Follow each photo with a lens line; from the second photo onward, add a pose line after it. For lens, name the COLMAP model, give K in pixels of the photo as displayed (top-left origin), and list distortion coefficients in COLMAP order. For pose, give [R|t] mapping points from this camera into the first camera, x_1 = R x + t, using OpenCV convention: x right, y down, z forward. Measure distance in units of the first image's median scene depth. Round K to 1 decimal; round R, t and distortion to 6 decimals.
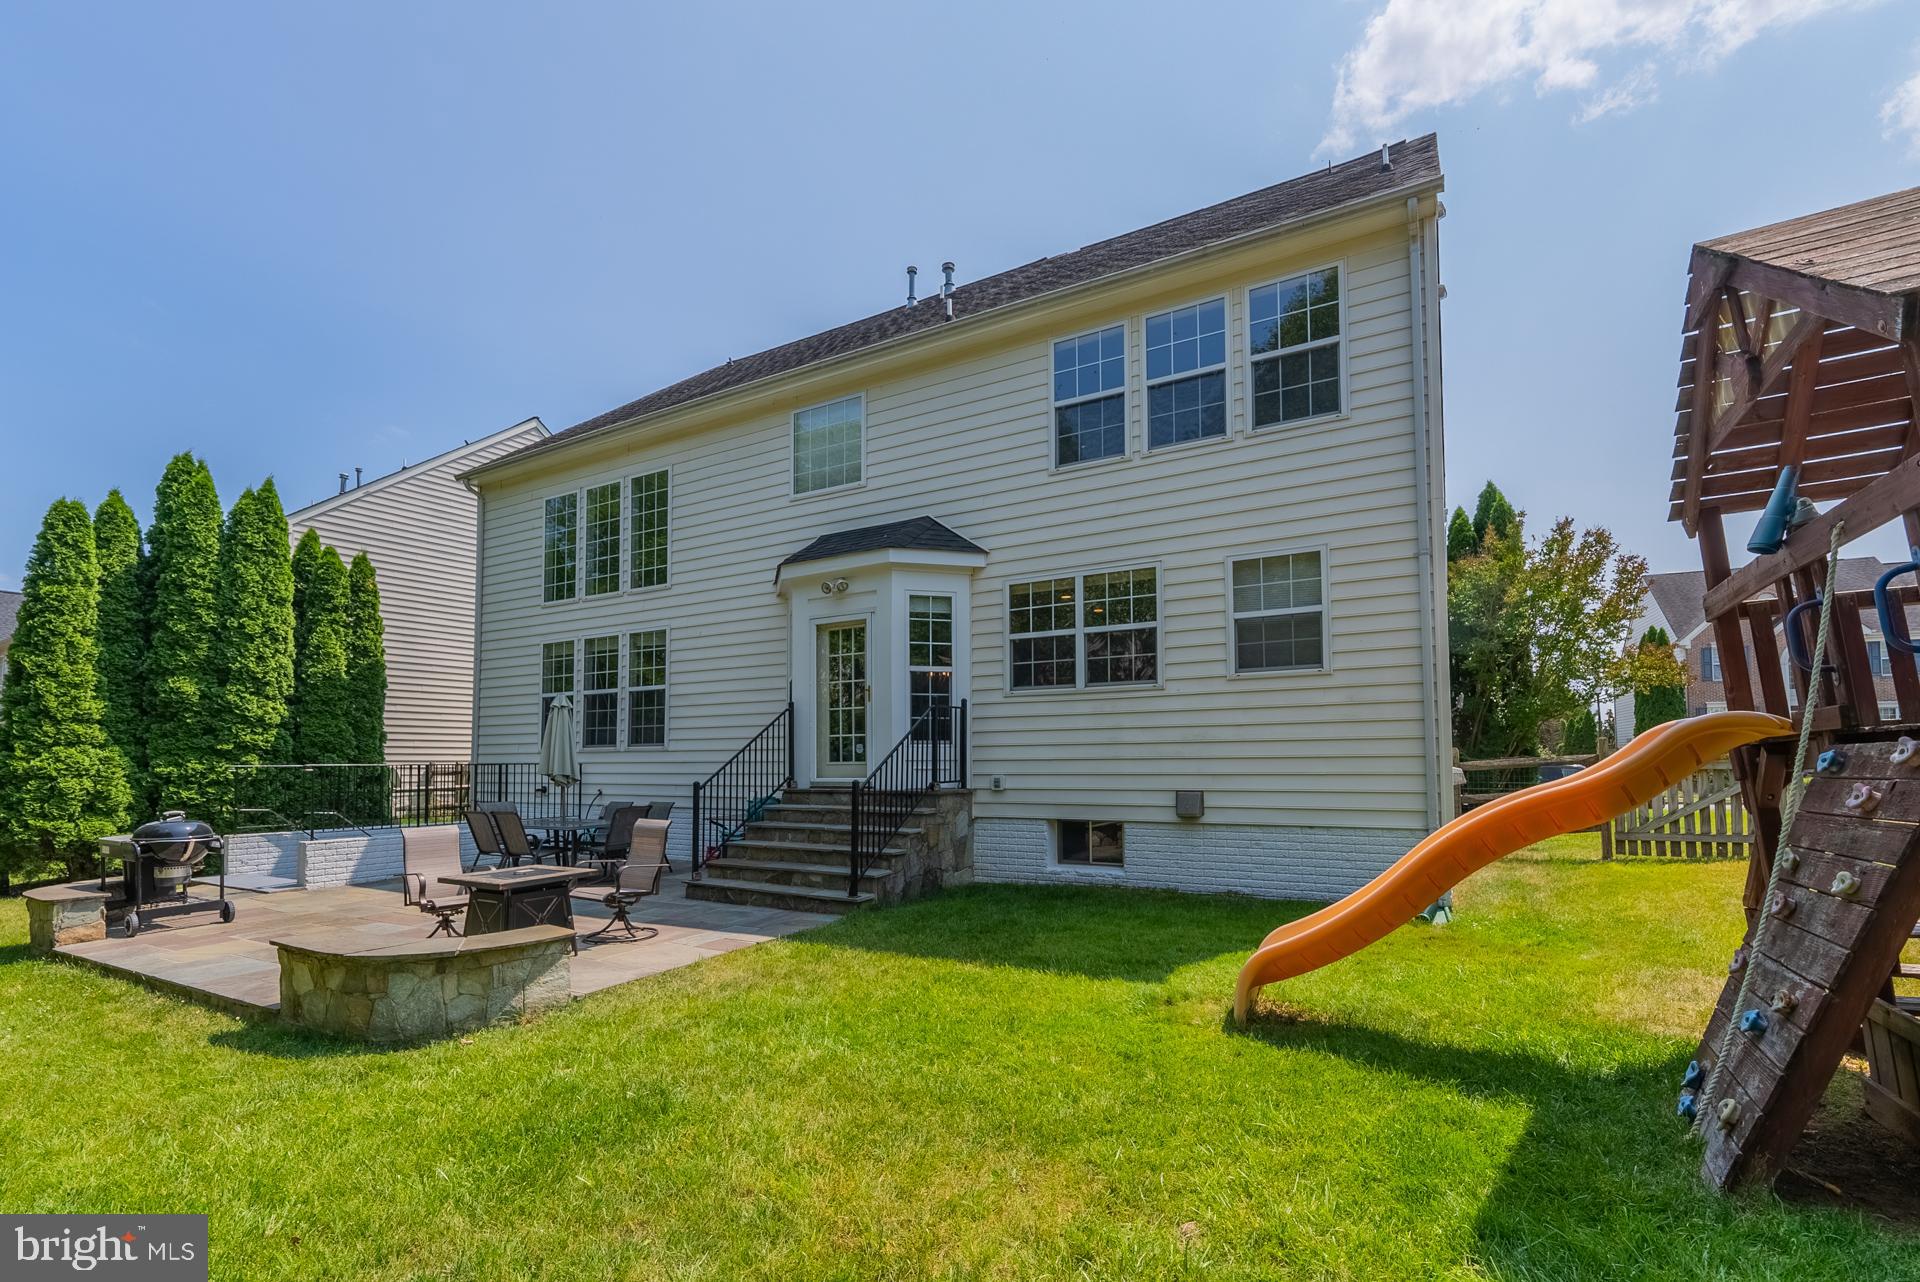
lens RADIAL K [[793.8, 0, 966.8], [0, 793.8, 731.1], [0, 0, 1]] dist [-0.000836, -0.000144]
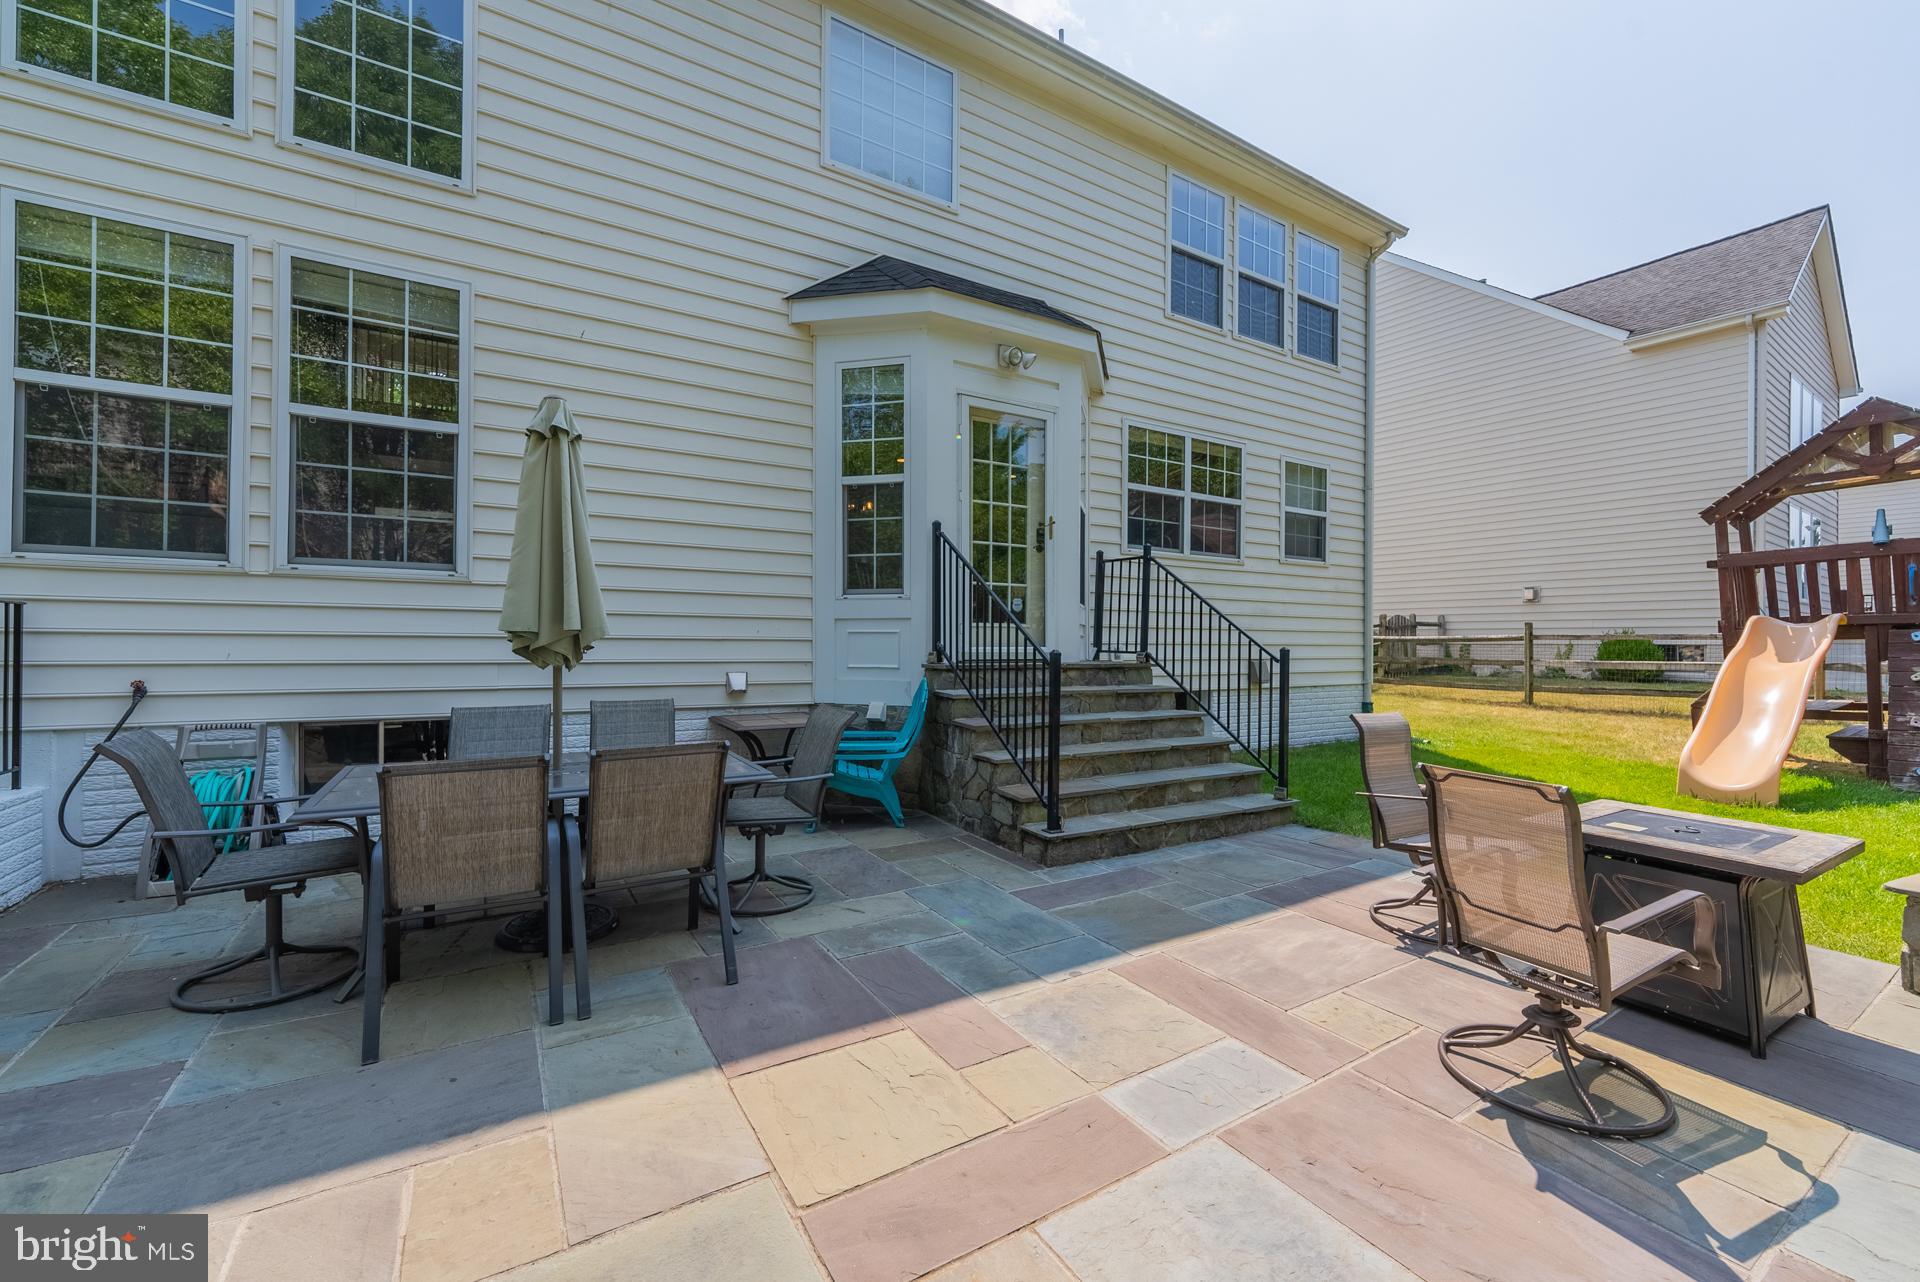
lens RADIAL K [[796.5, 0, 964.1], [0, 796.5, 646.8], [0, 0, 1]] dist [-0.001397, -0.000340]
pose [[0.490989, 0.004541, 0.871154, -0.710337], [-0.047053, 0.998665, 0.021314, 0.042535], [-0.869894, -0.051455, 0.490547, 0.645132]]
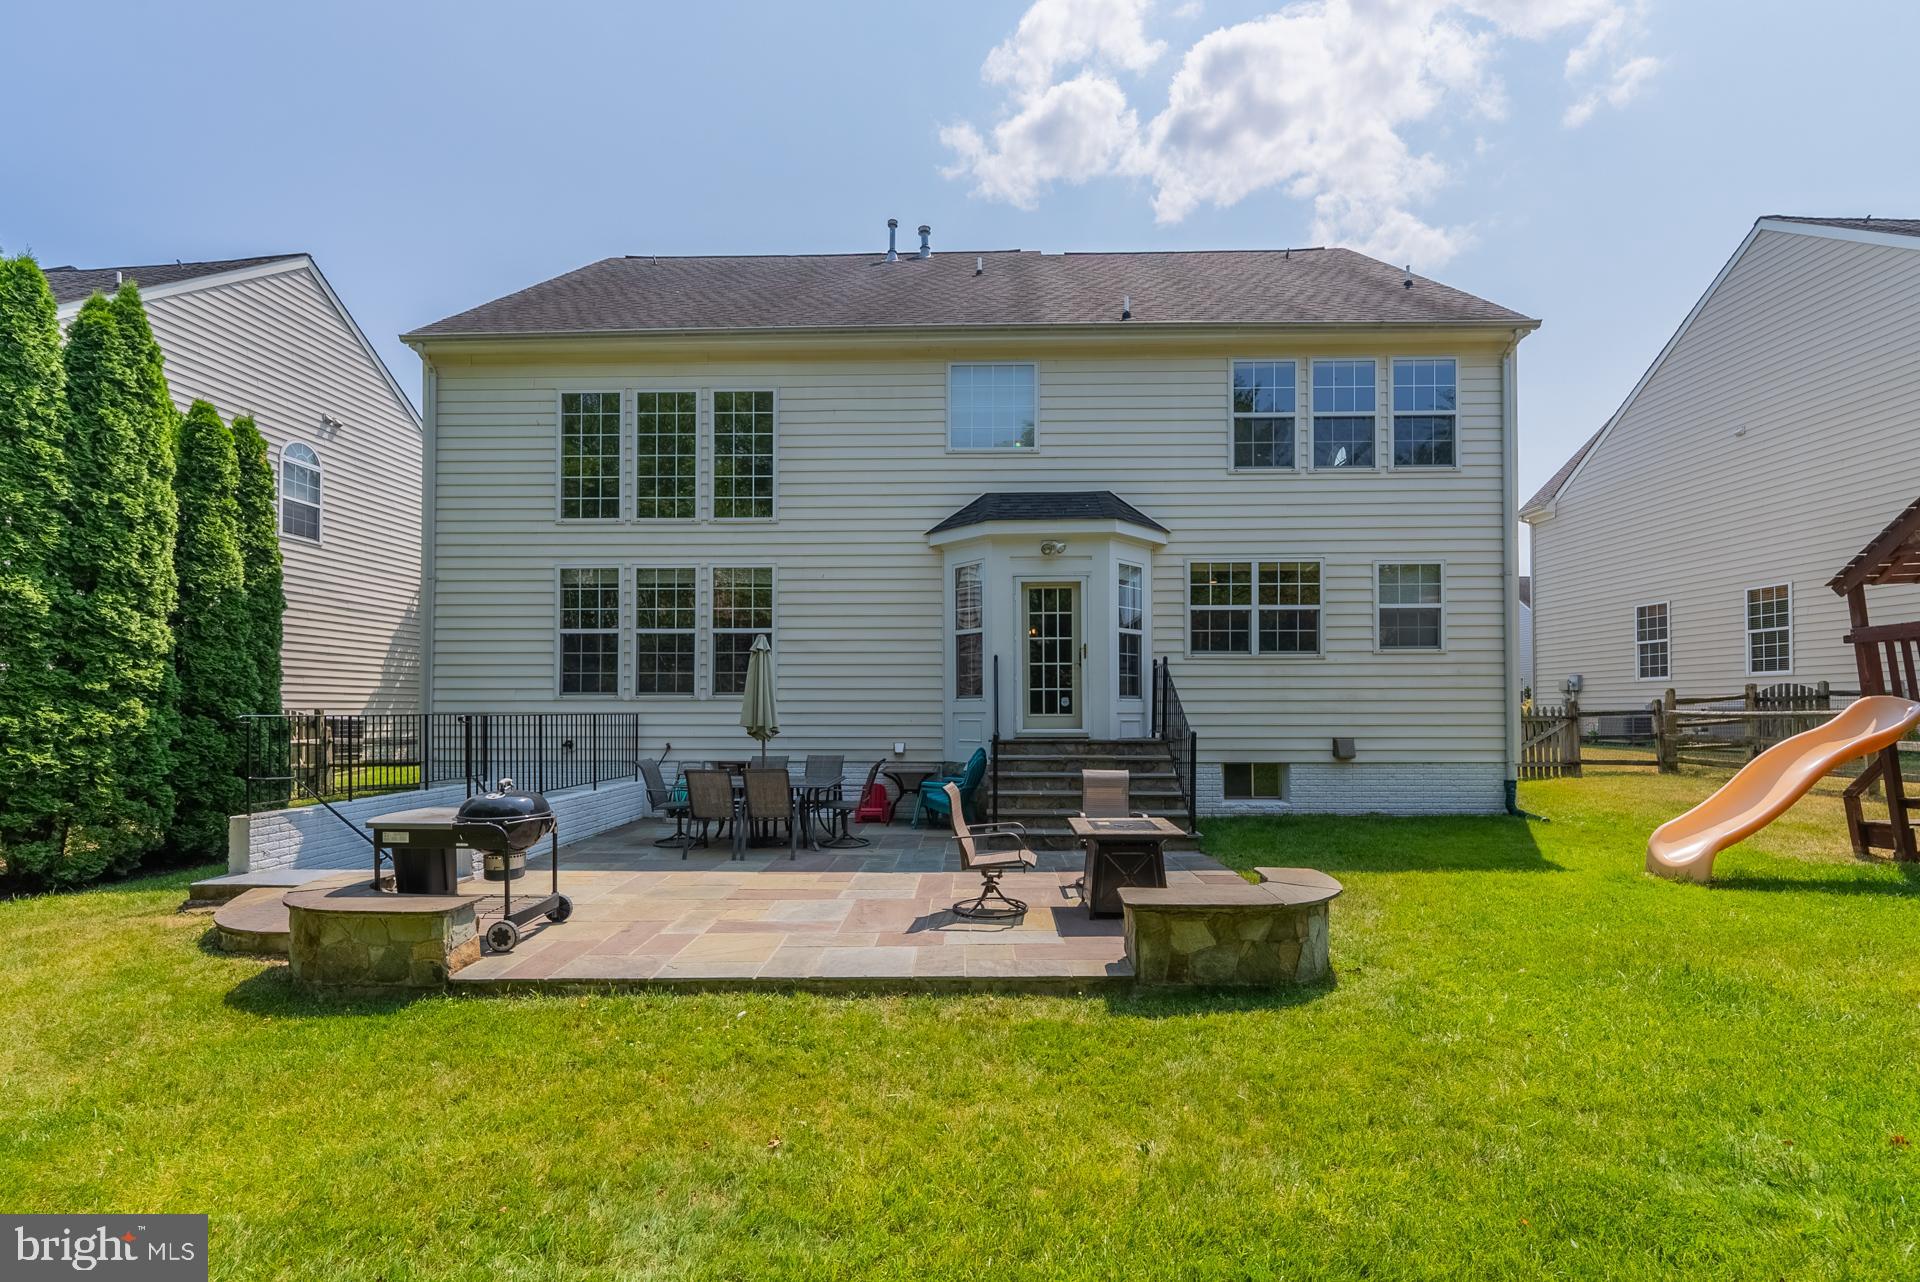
lens RADIAL K [[773.2, 0, 921.2], [0, 773.2, 704.6], [0, 0, 1]] dist [-0.002051, -0.000250]
pose [[0.894208, 0.009356, 0.447554, -0.722973], [-0.022739, 0.999440, 0.024539, 0.004326], [-0.447073, -0.032120, 0.893920, 0.141433]]
